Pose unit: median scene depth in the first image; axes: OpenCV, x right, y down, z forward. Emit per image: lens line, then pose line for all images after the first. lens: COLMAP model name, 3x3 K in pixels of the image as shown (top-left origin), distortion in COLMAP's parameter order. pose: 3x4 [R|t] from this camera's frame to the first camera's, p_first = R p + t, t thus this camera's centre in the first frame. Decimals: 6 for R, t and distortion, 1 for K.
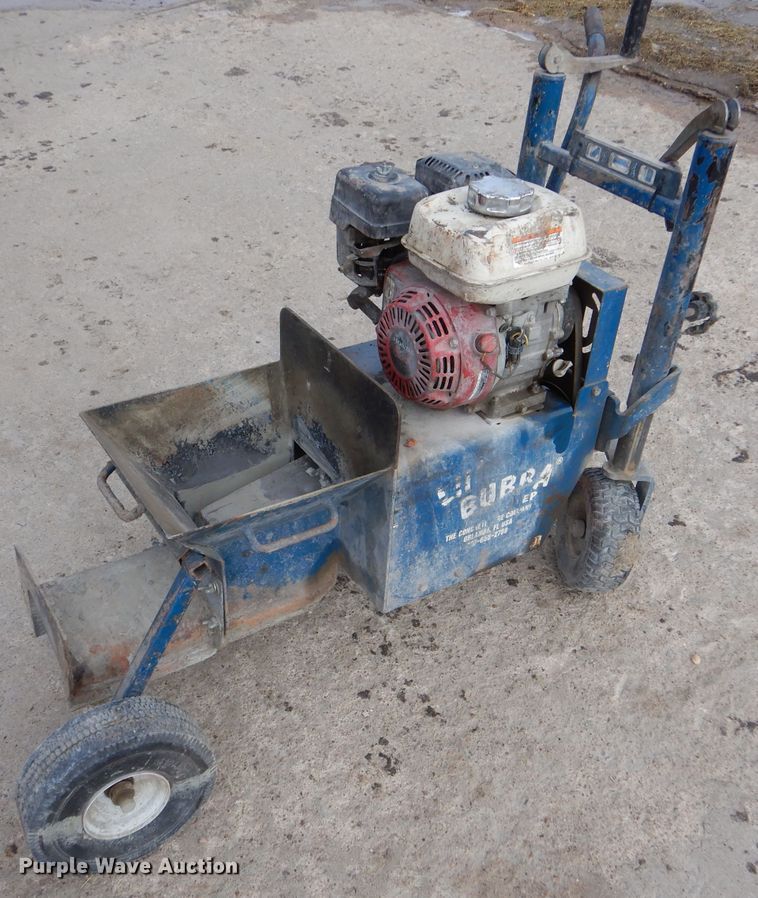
lens RADIAL K [[904.8, 0, 375.5], [0, 904.8, 452.0], [0, 0, 1]] dist [0.021880, 0.000000]
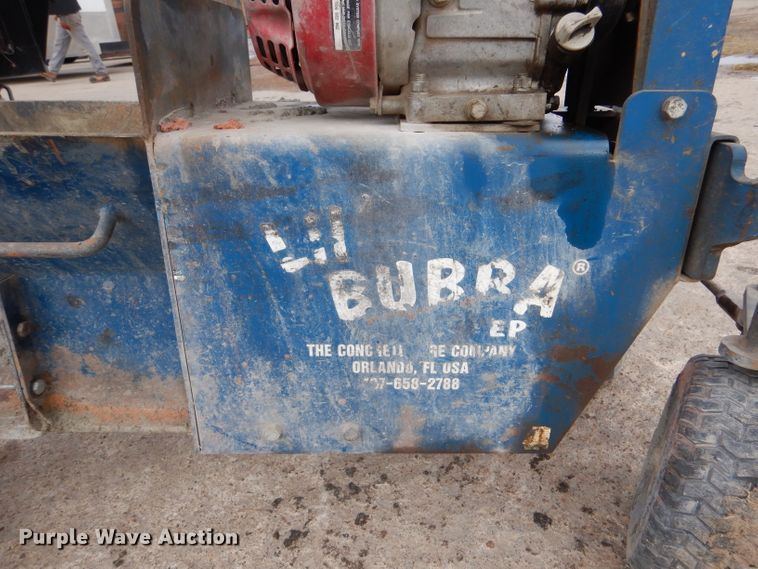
lens RADIAL K [[539.7, 0, 383.9], [0, 539.7, 278.8], [0, 0, 1]] dist [0.016207, -0.008529]
pose [[0.840699, 0.156008, -0.518543, 0.273755], [-0.274118, 0.948449, -0.159070, 0.093596], [0.466995, 0.275872, 0.840125, 0.727701]]
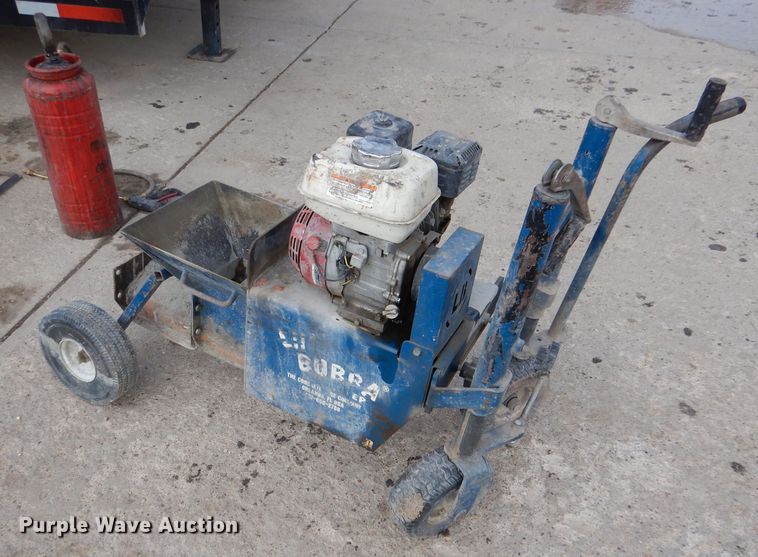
lens RADIAL K [[691.5, 0, 380.8], [0, 691.5, 310.1], [0, 0, 1]] dist [0.008111, 0.000000]
pose [[0.526271, 0.522703, -0.670686, 0.785646], [-0.576687, 0.799035, 0.170220, -0.234341], [0.624876, 0.297194, 0.721945, 0.306534]]
